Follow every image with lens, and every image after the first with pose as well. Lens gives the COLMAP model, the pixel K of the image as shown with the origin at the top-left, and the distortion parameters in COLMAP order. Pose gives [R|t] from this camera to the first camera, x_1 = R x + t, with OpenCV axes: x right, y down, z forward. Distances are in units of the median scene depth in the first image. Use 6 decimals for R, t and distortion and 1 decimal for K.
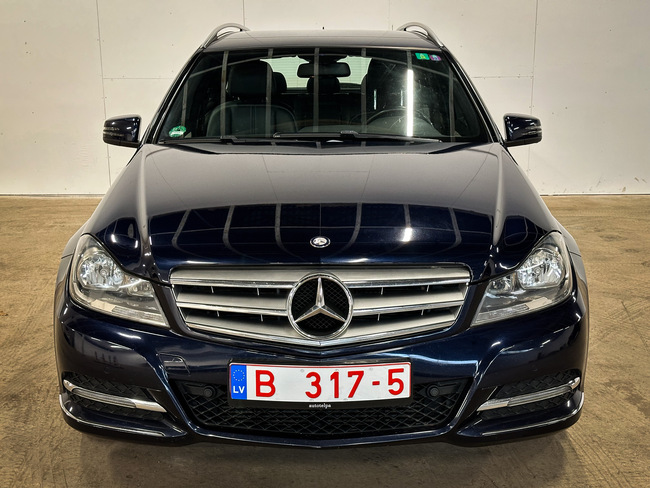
lens RADIAL K [[915.5, 0, 325.0], [0, 915.5, 244.0], [0, 0, 1]] dist [0.104981, 0.007664]
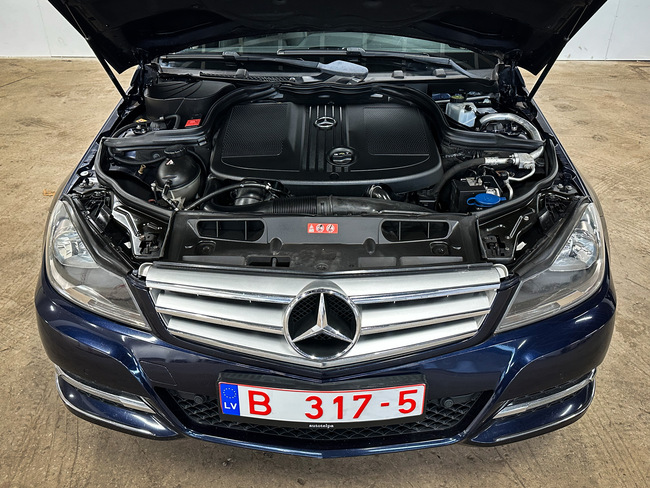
lens RADIAL K [[569.6, 0, 325.0], [0, 569.6, 244.0], [0, 0, 1]] dist [0.101249, -0.188212]
pose [[0.999921, 0.010277, -0.007231, 0.000224], [-0.007562, 0.951701, 0.306934, -0.163118], [0.010036, -0.306856, 0.951703, 0.518324]]
